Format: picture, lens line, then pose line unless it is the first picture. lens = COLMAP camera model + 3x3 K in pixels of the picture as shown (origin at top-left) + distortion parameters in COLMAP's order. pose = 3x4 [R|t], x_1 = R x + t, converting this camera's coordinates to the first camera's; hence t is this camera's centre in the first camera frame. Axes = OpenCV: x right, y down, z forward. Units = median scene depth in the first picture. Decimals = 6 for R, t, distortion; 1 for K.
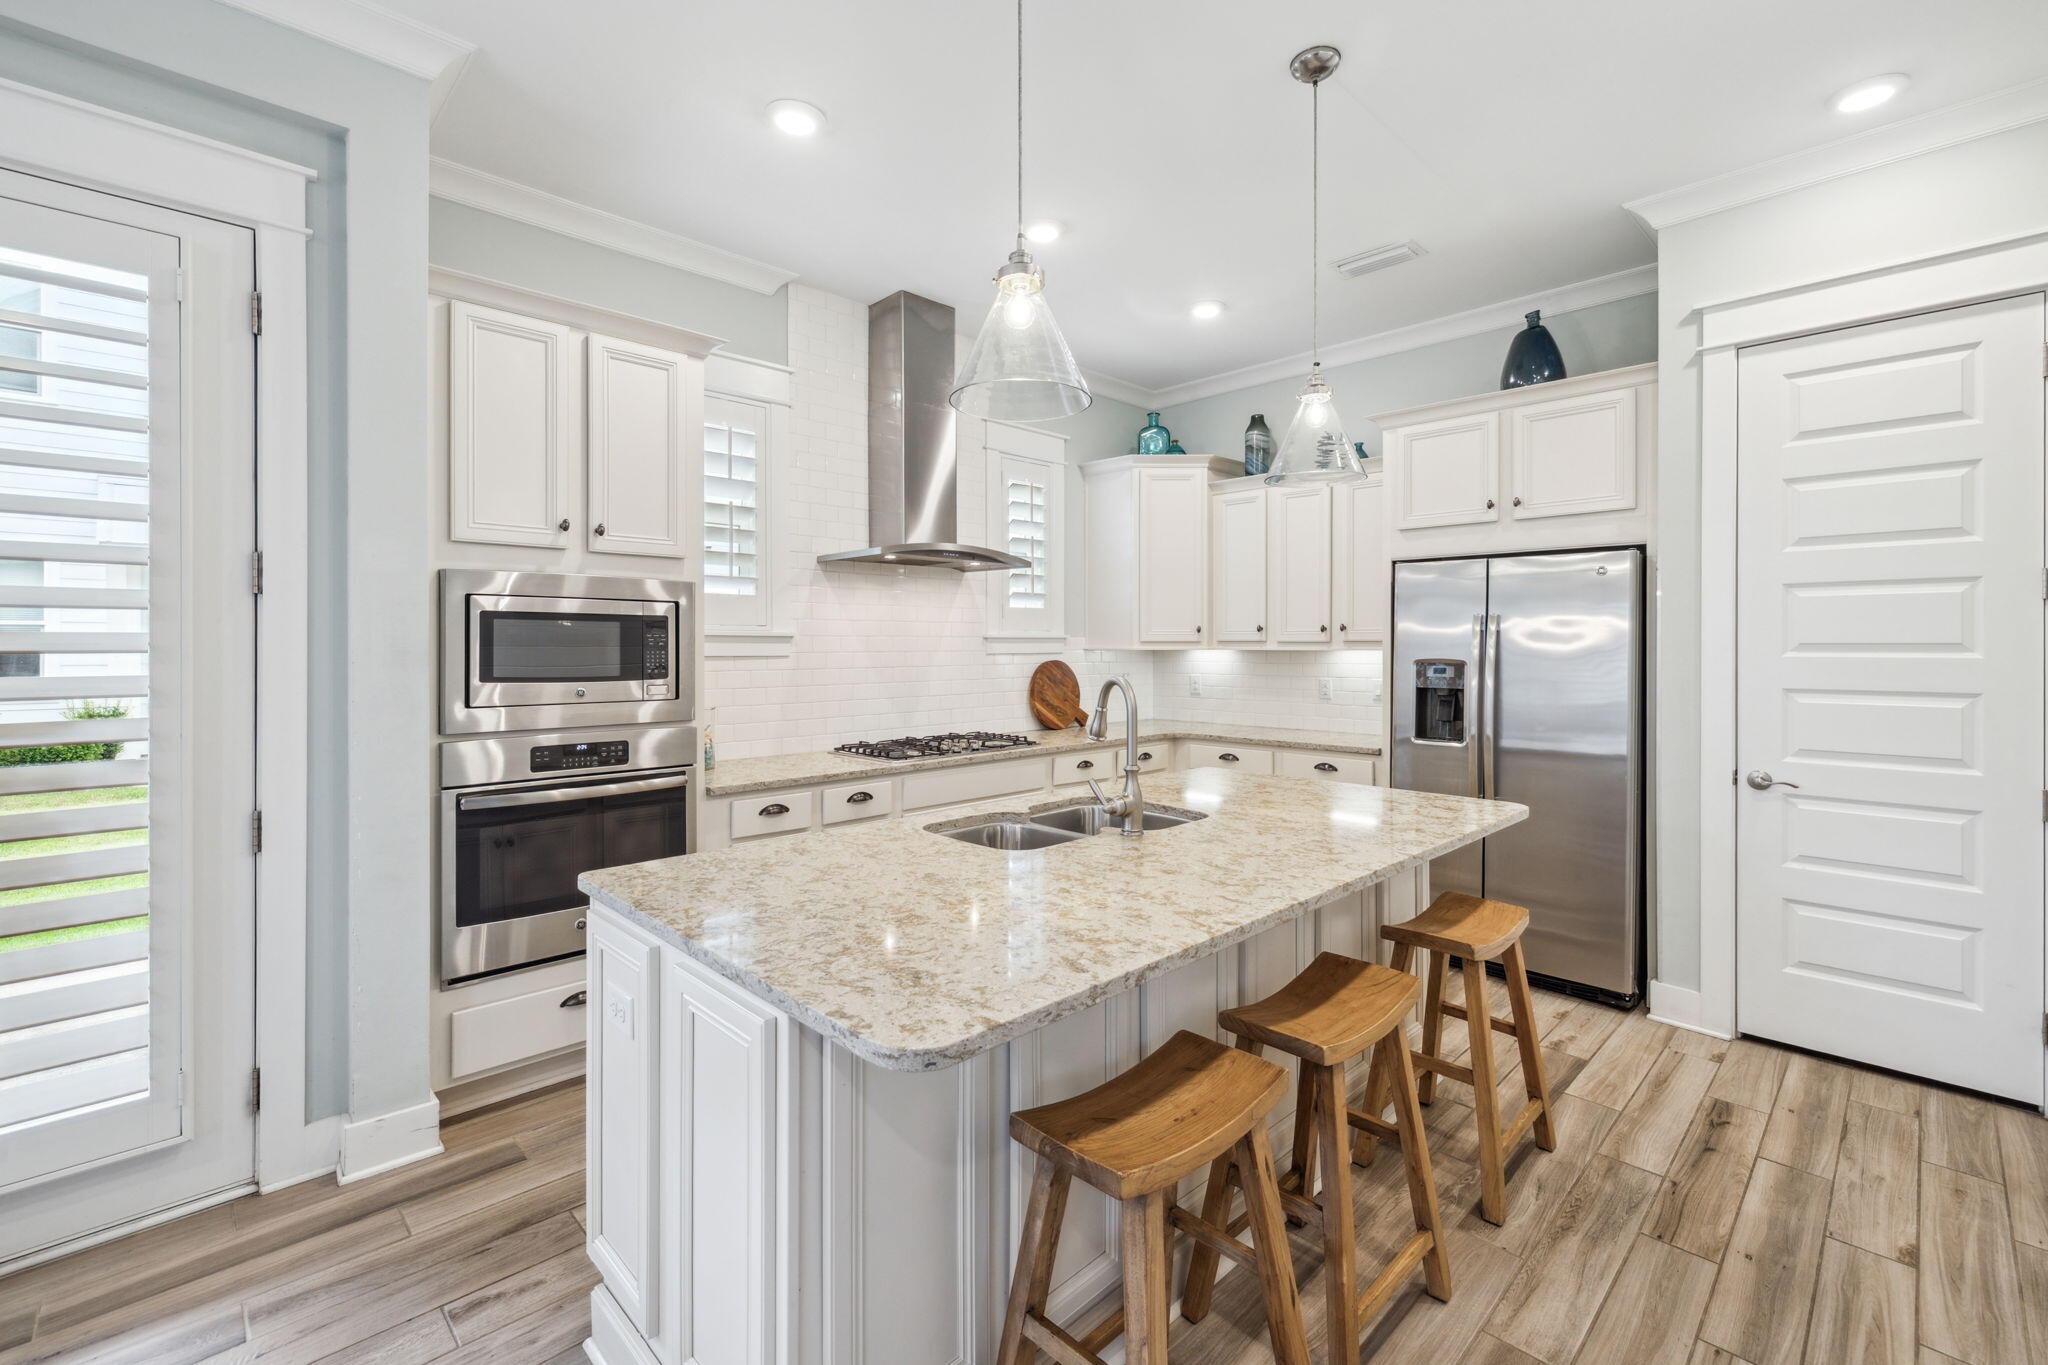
lens RADIAL K [[885.4, 0, 1013.0], [0, 885.4, 649.6], [0, 0, 1]] dist [-0.000798, 0.000008]
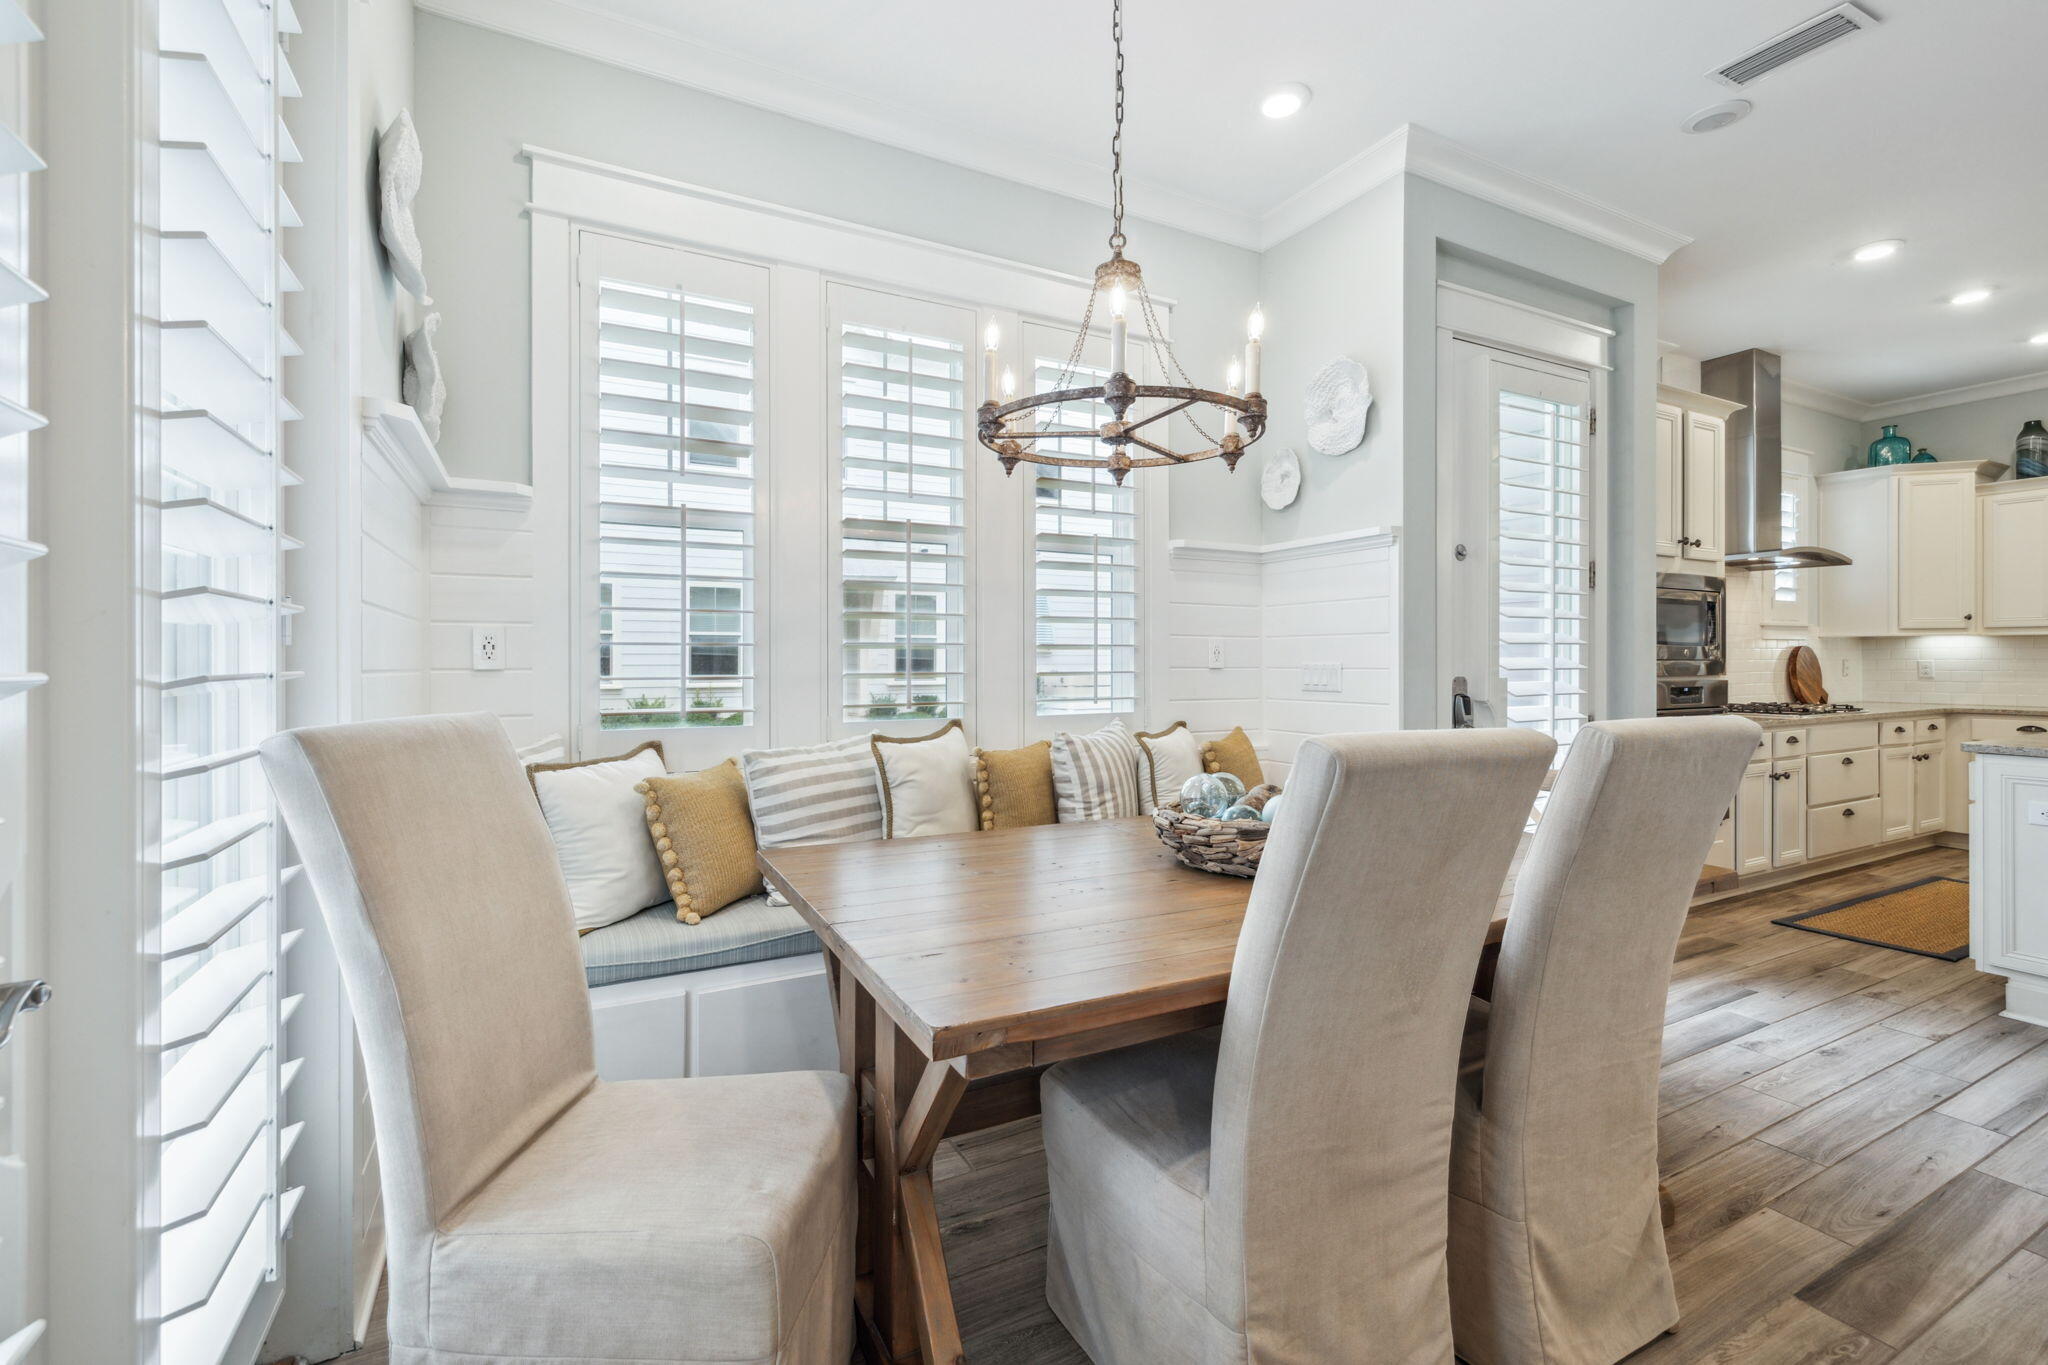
lens RADIAL K [[874.6, 0, 1017.6], [0, 874.6, 661.3], [0, 0, 1]] dist [-0.000931, 0.000354]
pose [[0.958694, -0.000367, -0.284440, -0.835691], [-0.000648, 0.999994, -0.003474, 0.050306], [0.284439, 0.003515, 0.958688, -0.533102]]
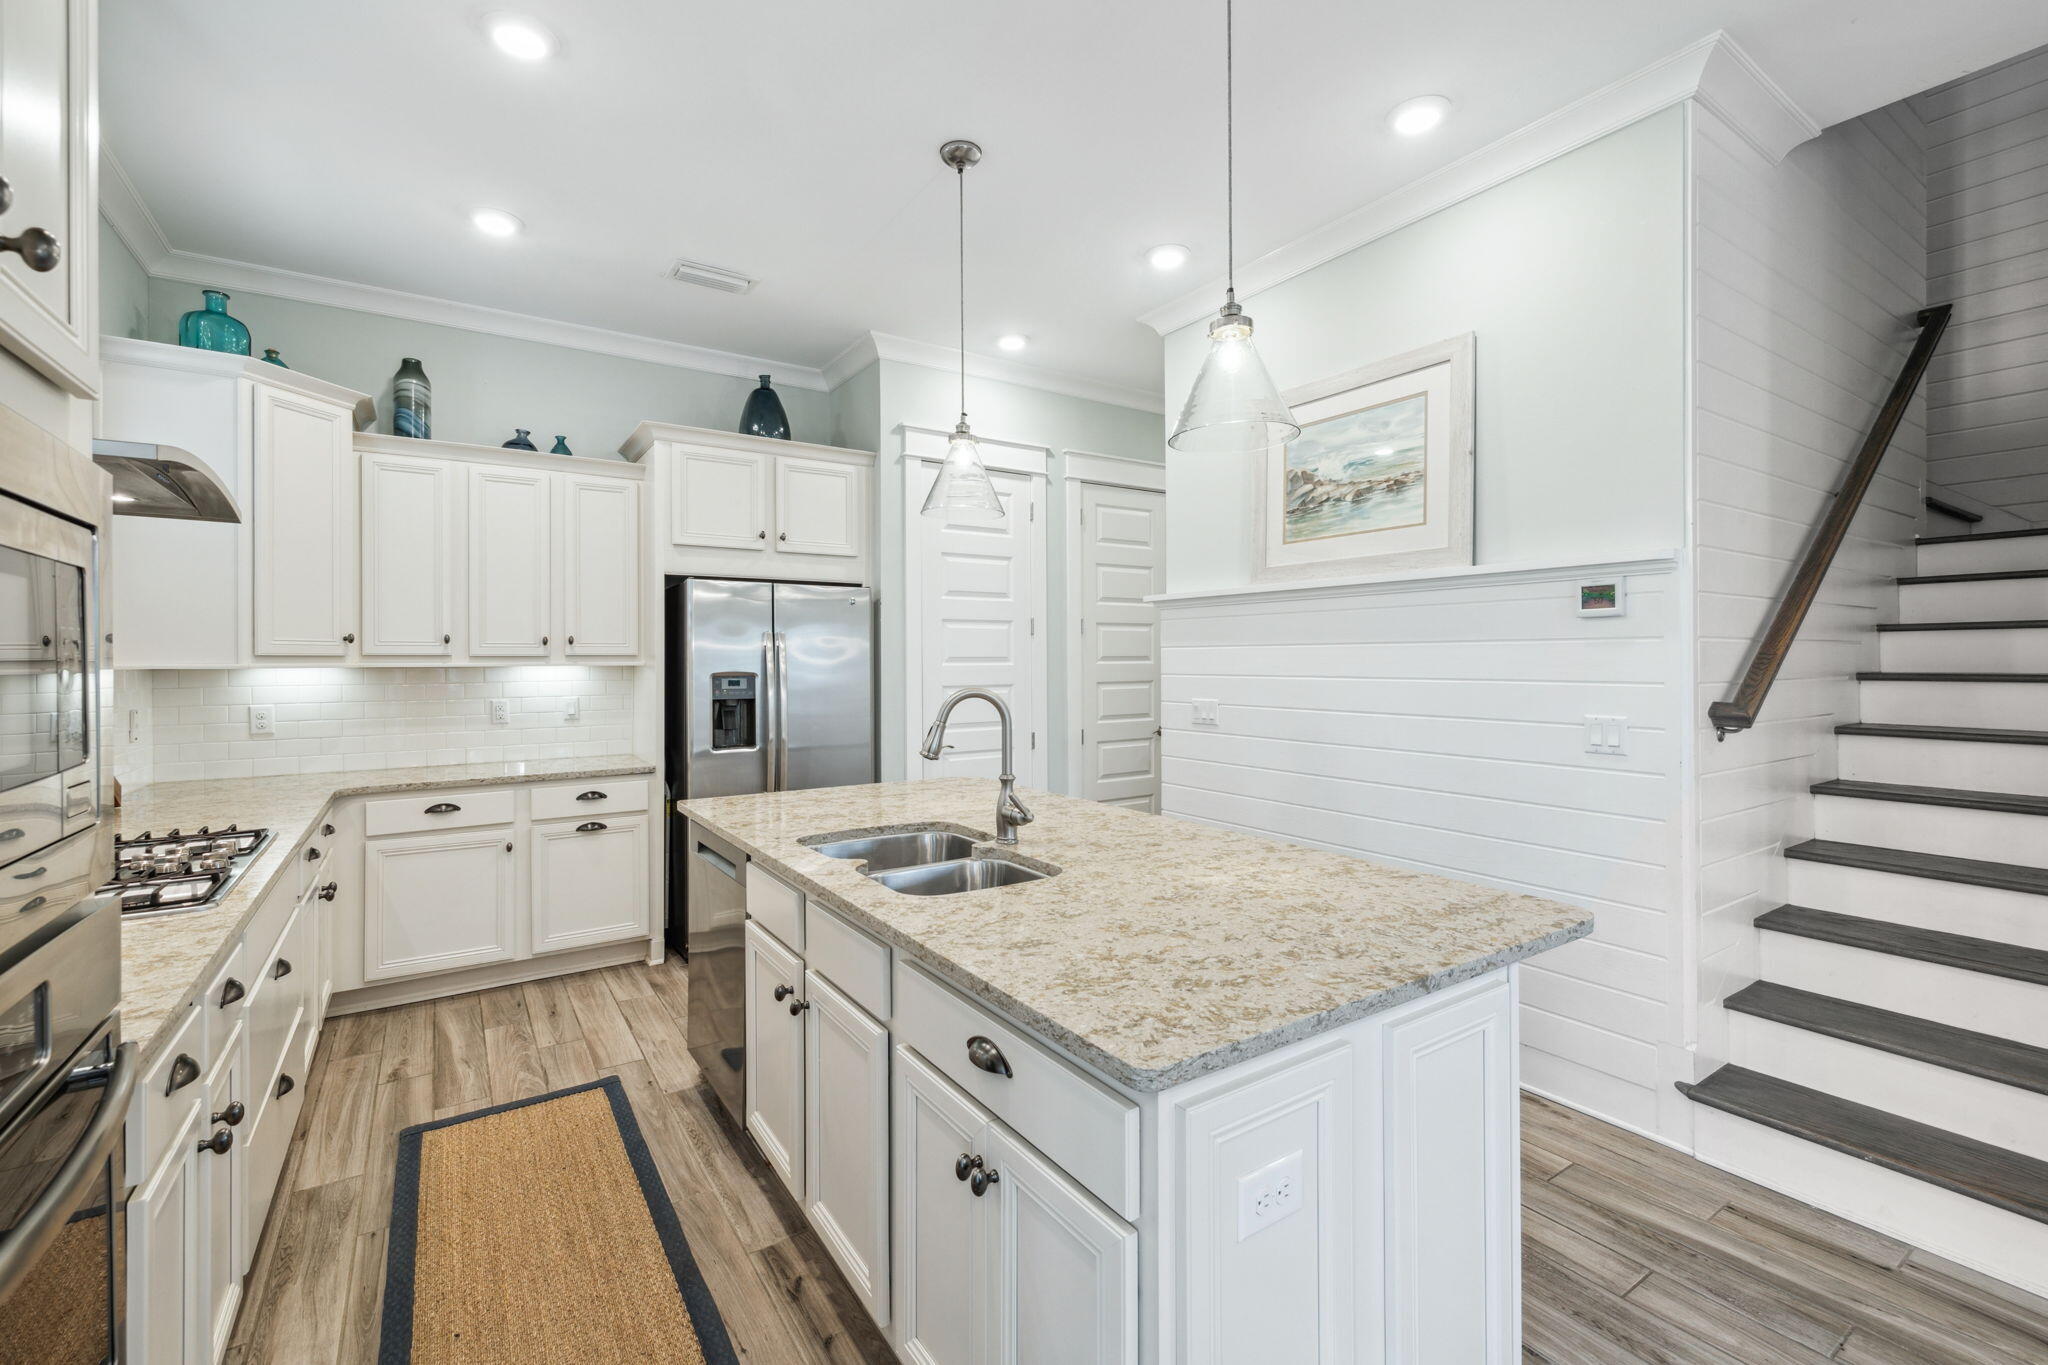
lens RADIAL K [[874.6, 0, 1017.6], [0, 874.6, 661.3], [0, 0, 1]] dist [-0.000931, 0.000354]
pose [[0.178650, -0.003484, 0.983907, -0.500723], [0.009767, 0.999951, 0.001768, -0.000775], [-0.983864, 0.009294, 0.178675, 0.473731]]
